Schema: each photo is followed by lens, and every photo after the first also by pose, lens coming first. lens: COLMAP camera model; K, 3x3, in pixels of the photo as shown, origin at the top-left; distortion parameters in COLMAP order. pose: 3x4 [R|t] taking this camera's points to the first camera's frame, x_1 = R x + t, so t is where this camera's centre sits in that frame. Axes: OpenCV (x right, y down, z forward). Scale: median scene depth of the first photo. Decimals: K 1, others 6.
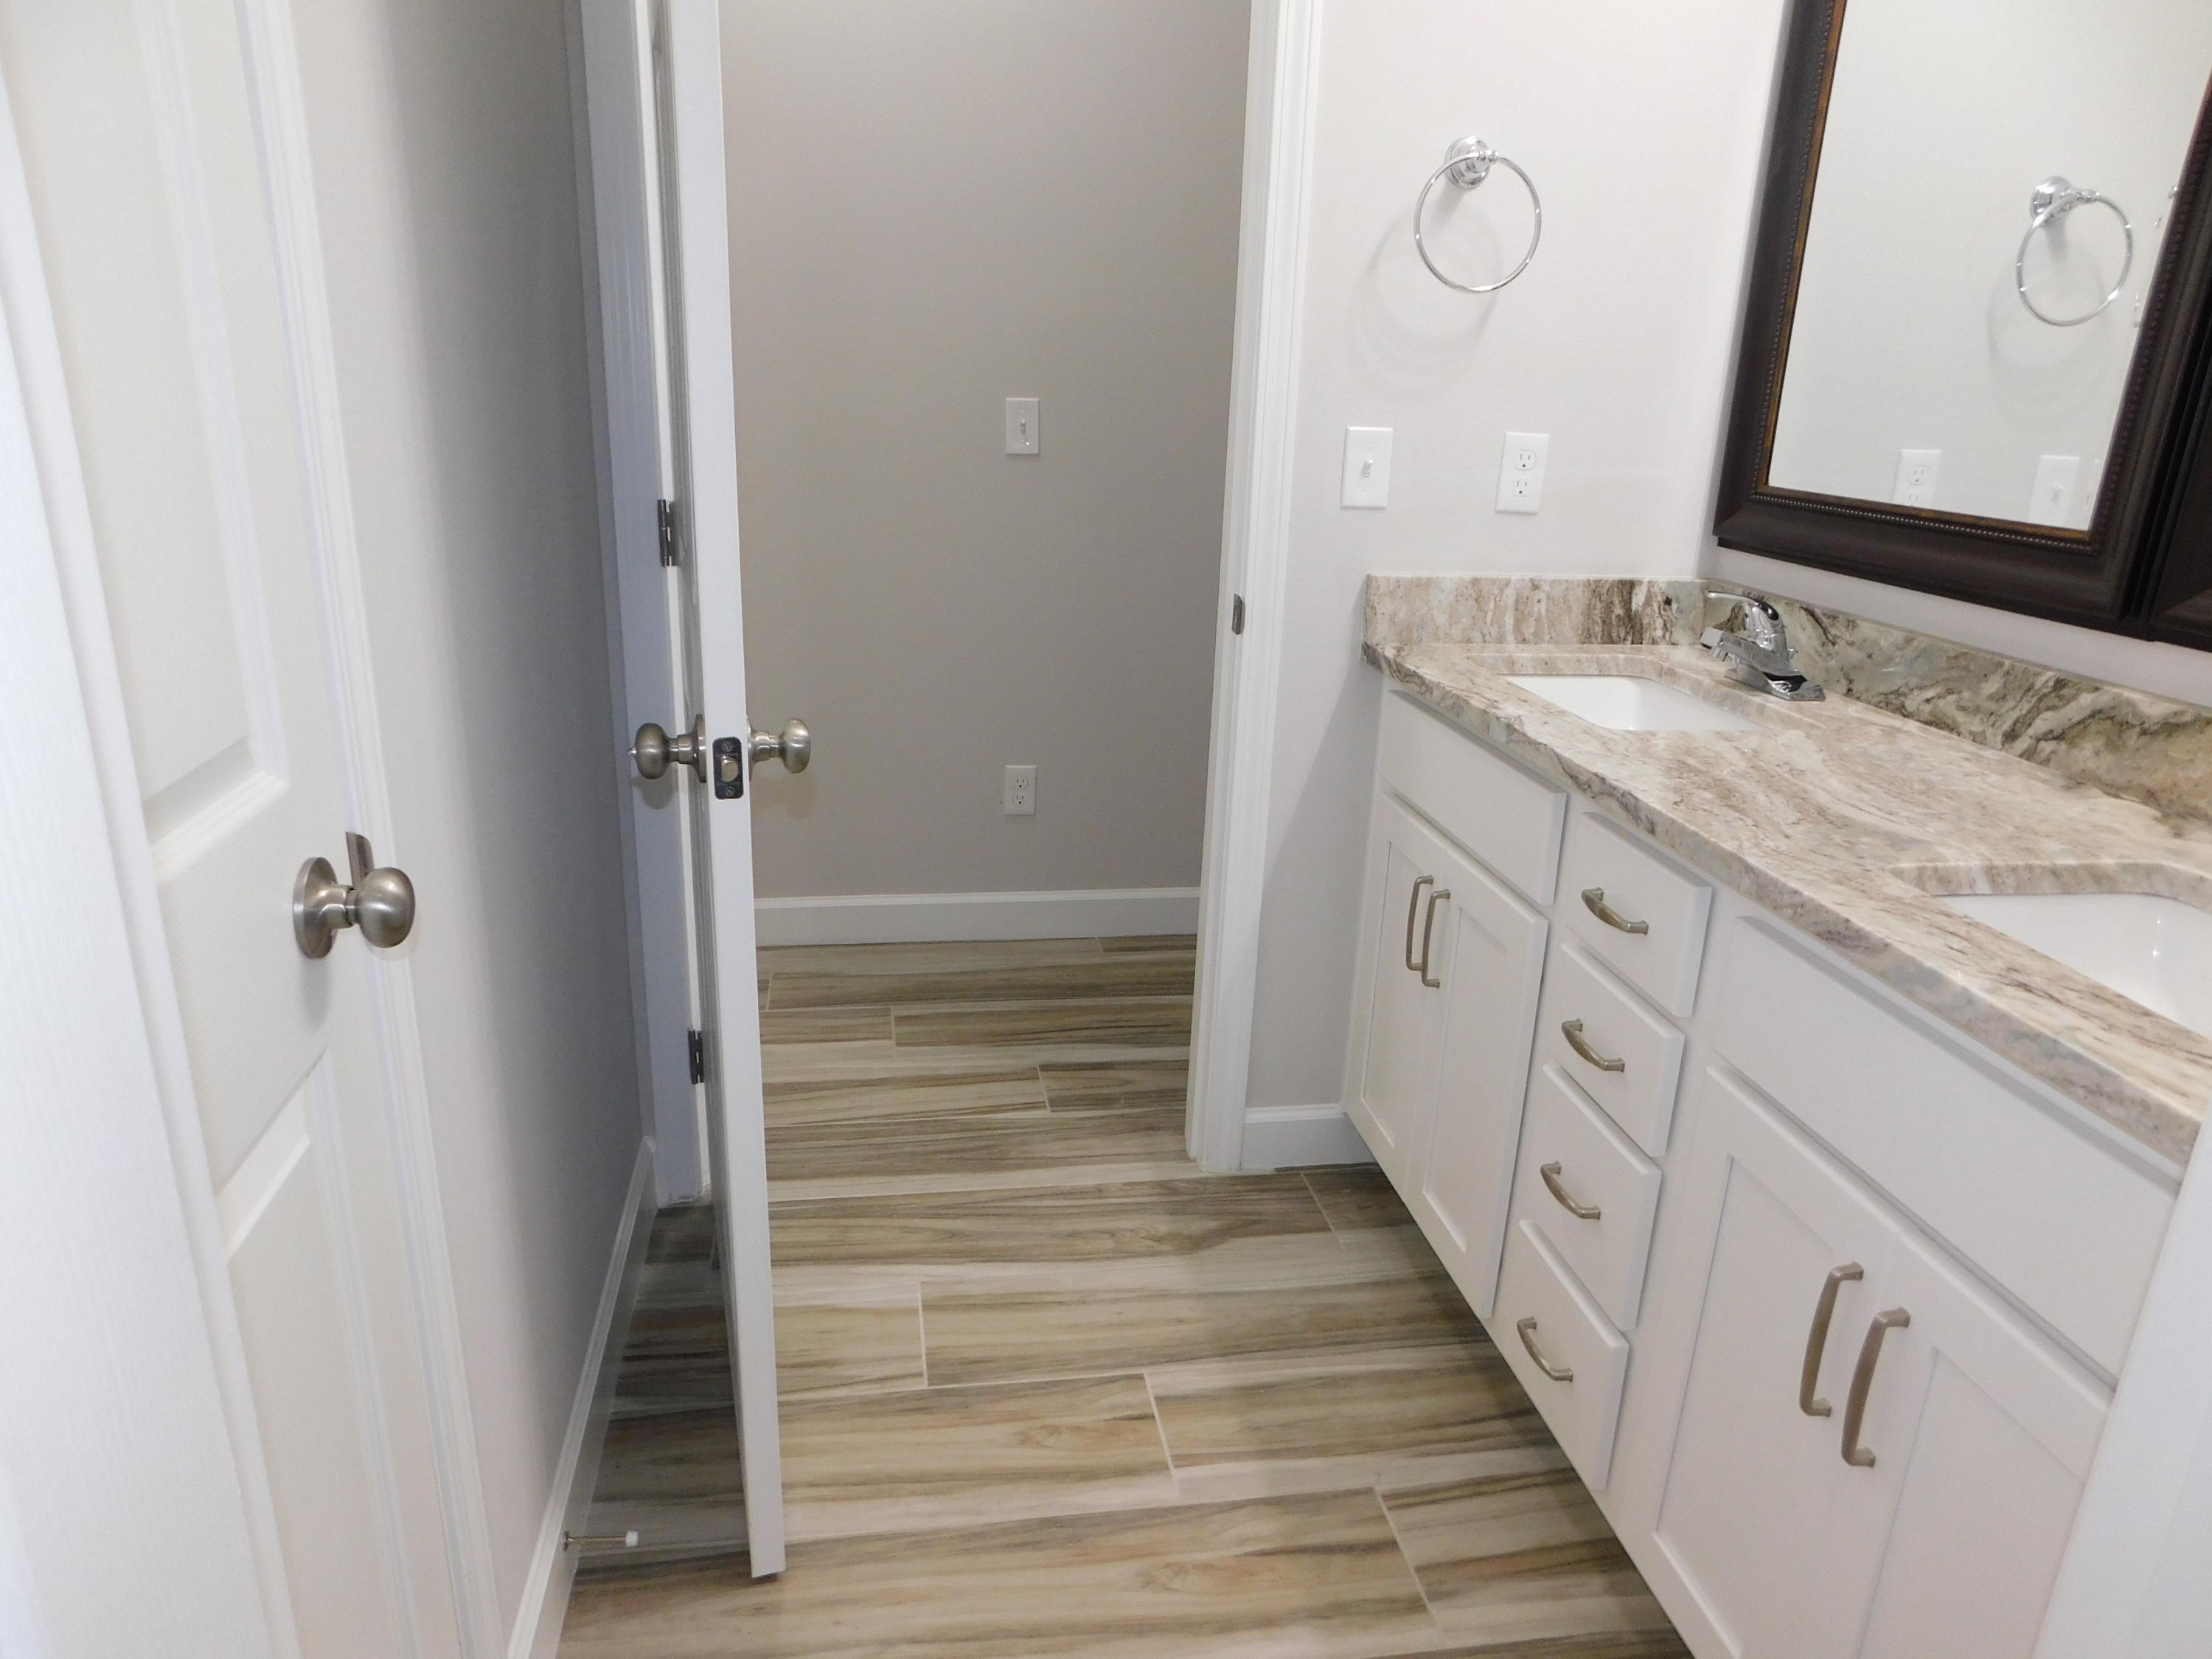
lens RADIAL K [[1472.9, 0, 1112.5], [0, 1472.9, 832.5], [0, 0, 1]] dist [-0.064762, 0.065248]
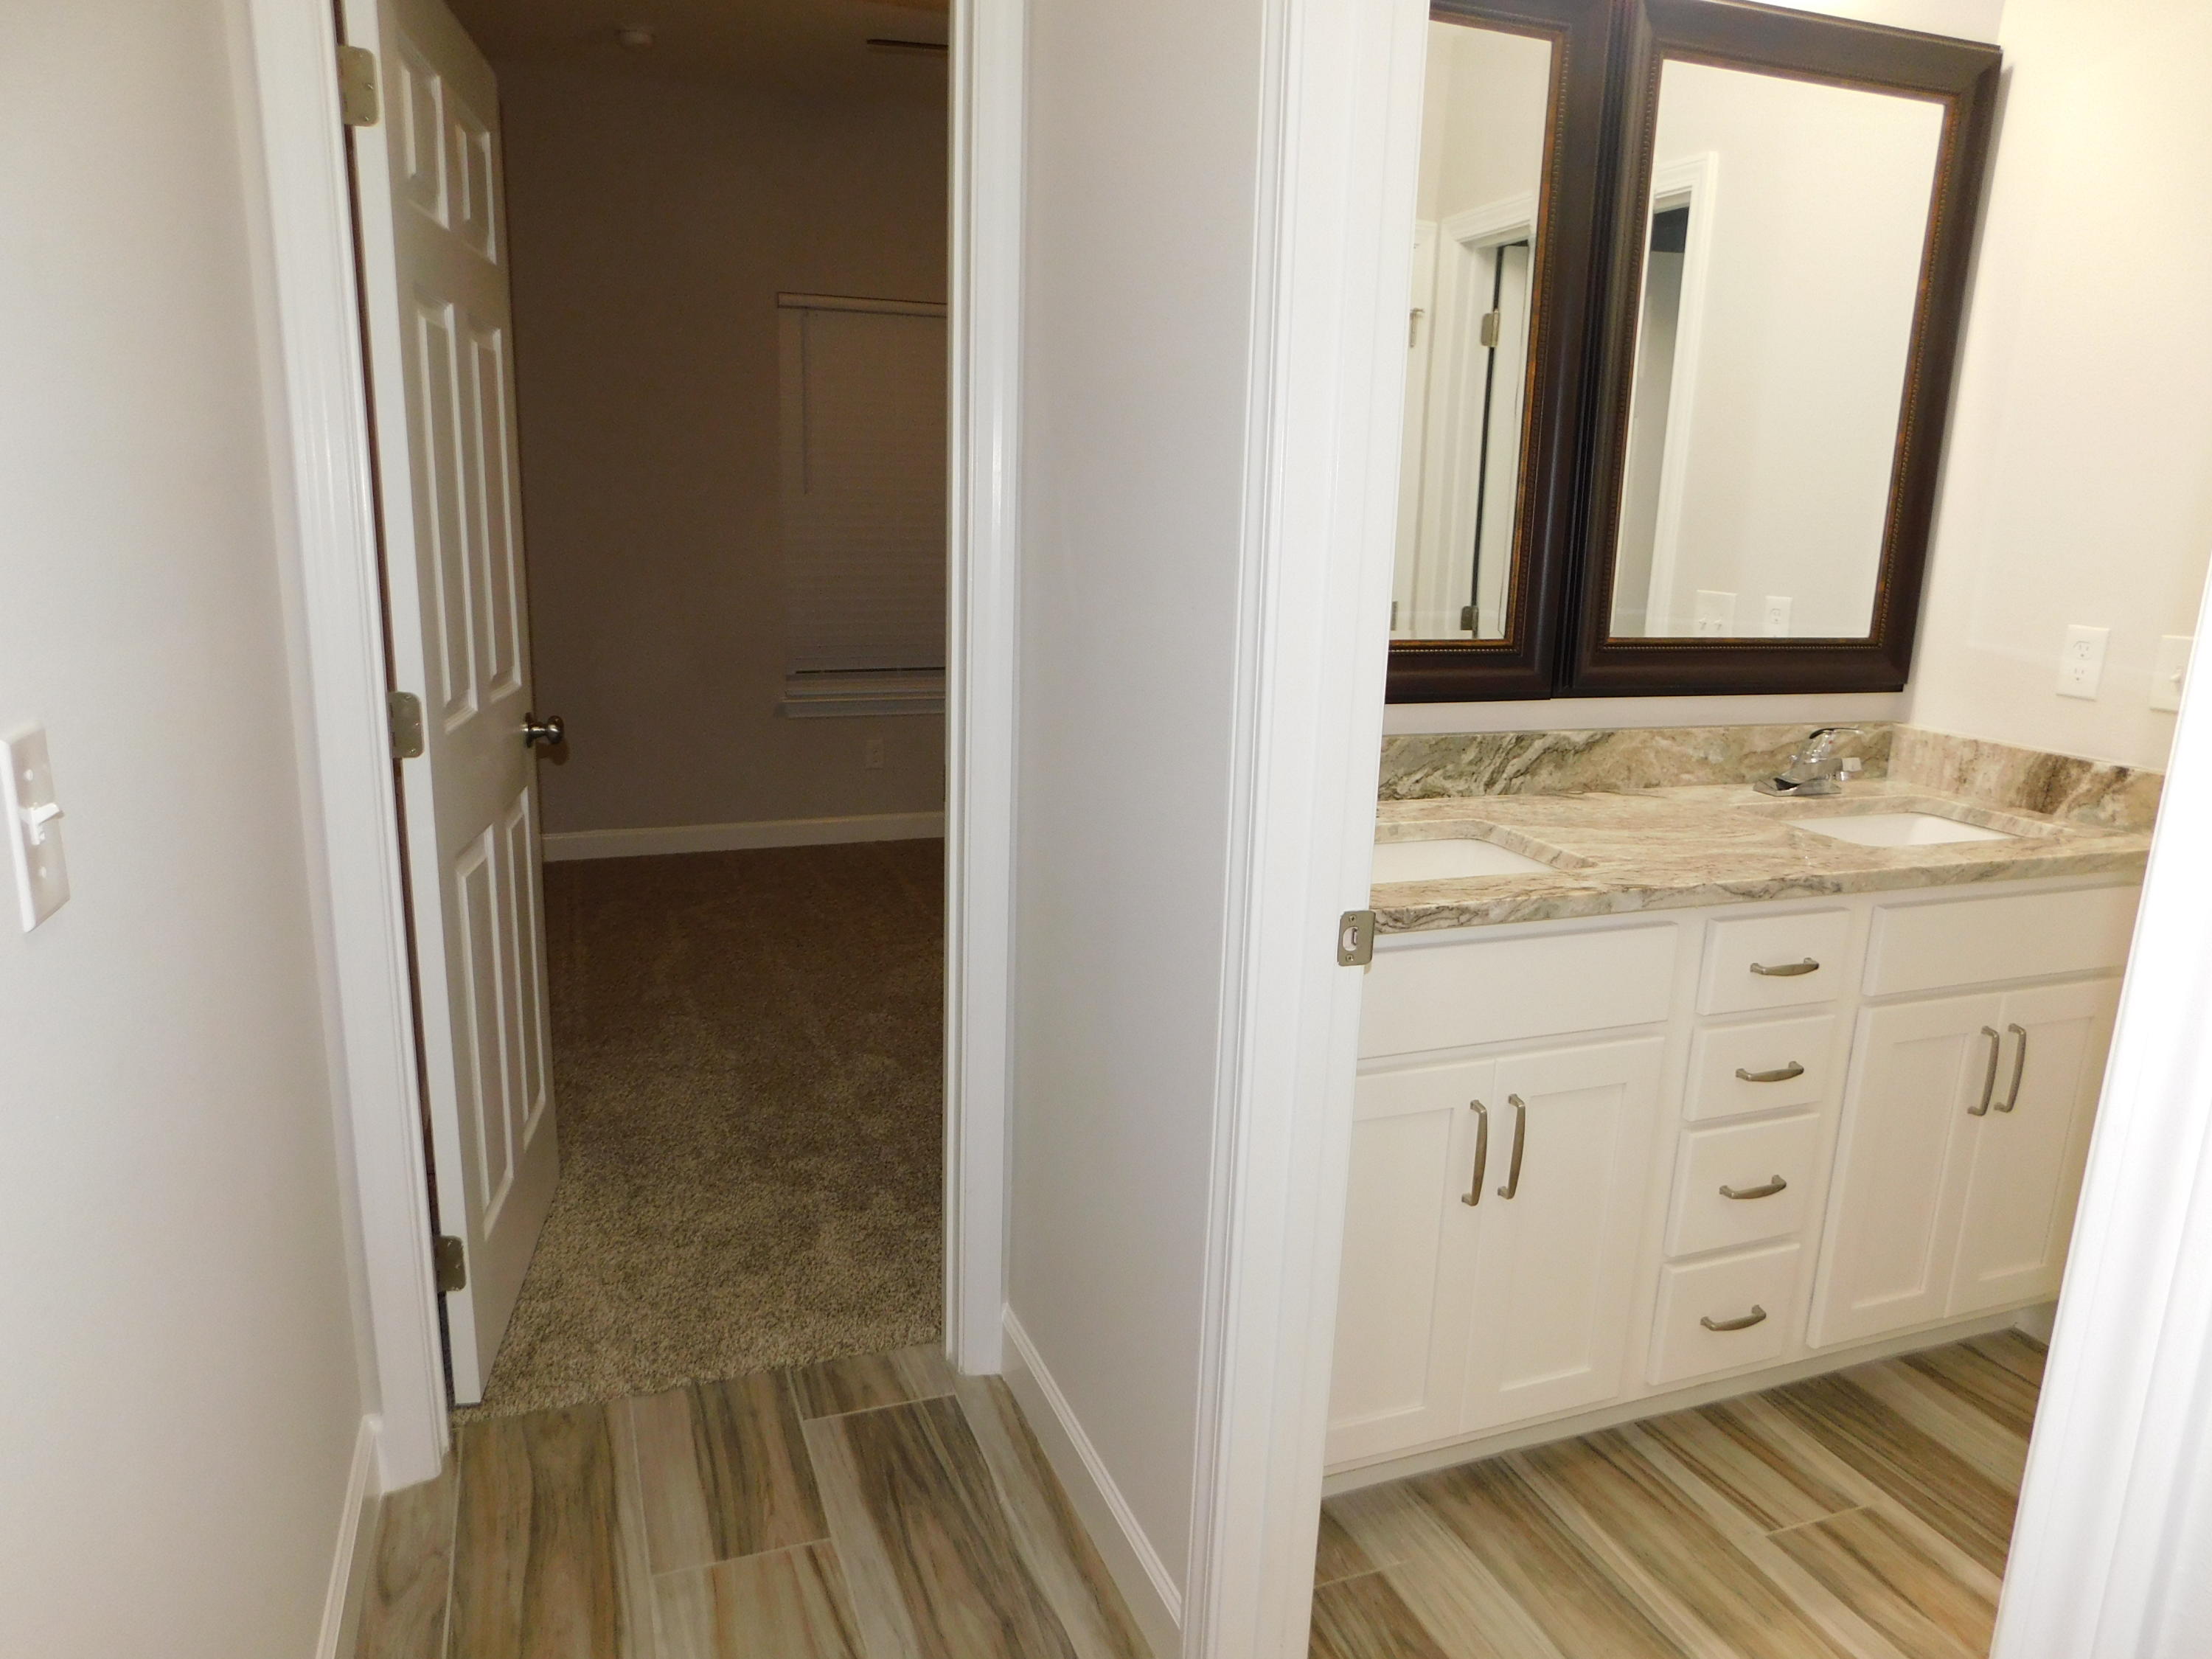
lens RADIAL K [[1472.9, 0, 1112.5], [0, 1472.9, 832.5], [0, 0, 1]] dist [-0.064762, 0.065248]
pose [[-0.204181, -0.266500, 0.941960, -0.681274], [0.257139, 0.913841, 0.314283, -0.576967], [-0.944558, 0.306385, -0.118062, 1.552682]]
